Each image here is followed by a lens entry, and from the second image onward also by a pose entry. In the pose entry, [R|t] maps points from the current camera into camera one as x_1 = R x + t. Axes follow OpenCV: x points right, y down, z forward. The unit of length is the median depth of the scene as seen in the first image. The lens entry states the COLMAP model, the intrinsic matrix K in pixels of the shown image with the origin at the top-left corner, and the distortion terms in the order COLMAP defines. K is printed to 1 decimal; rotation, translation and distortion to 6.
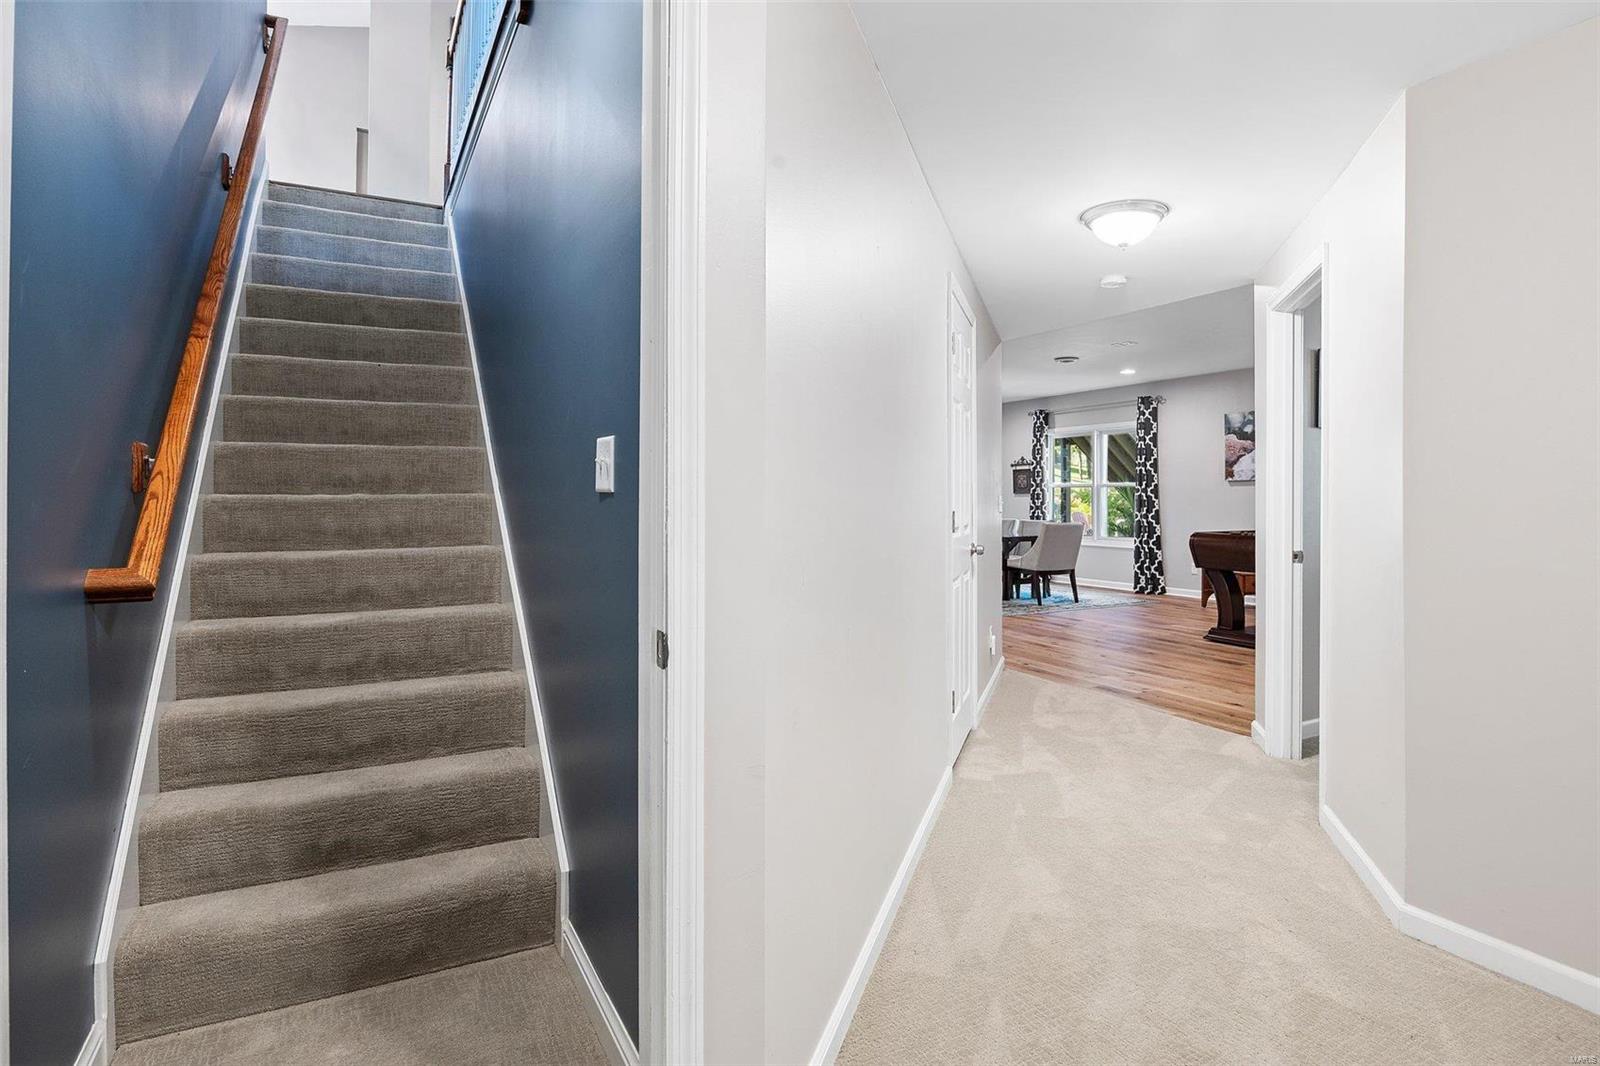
lens RADIAL K [[871.6, 0, 802.9], [0, 871.6, 496.1], [0, 0, 1]] dist [-0.003370, -0.000221]
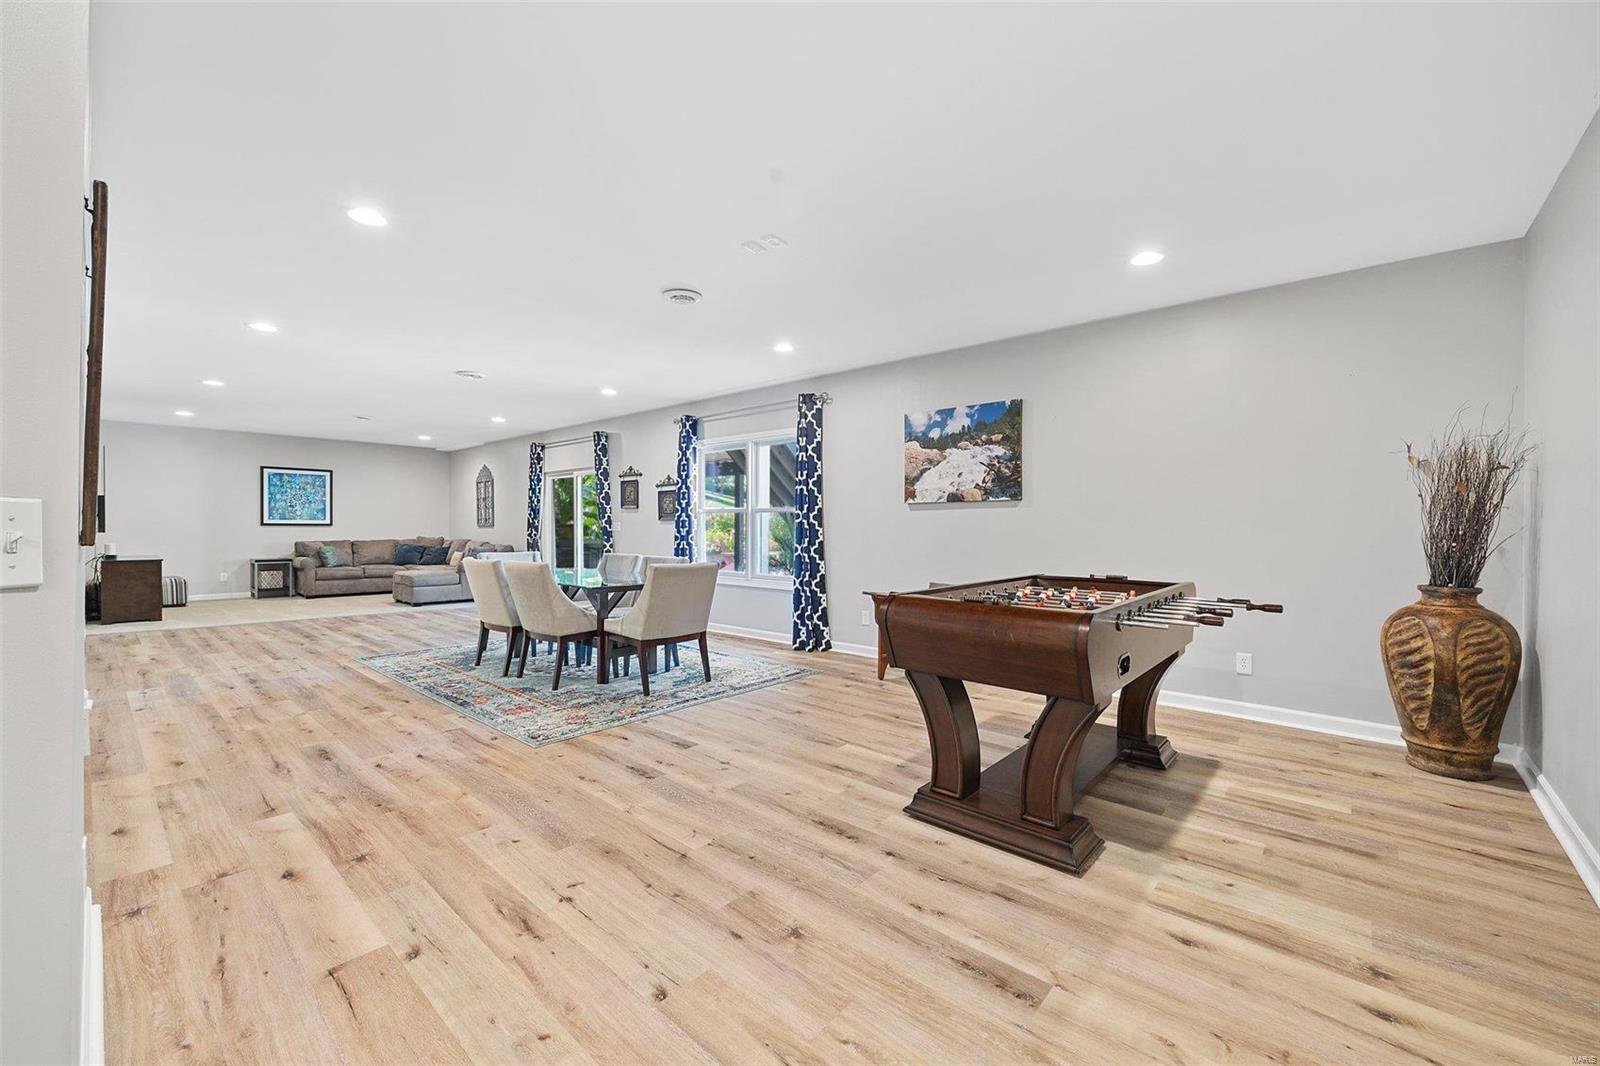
lens RADIAL K [[638.8, 0, 800.0], [0, 638.8, 533.0], [0, 0, 1]] dist [-0.029386, 0.000020]
pose [[0.939858, 0.000609, 0.341564, 0.194792], [-0.004580, 0.999931, 0.010821, 0.002306], [-0.341534, -0.011735, 0.939796, 0.472410]]
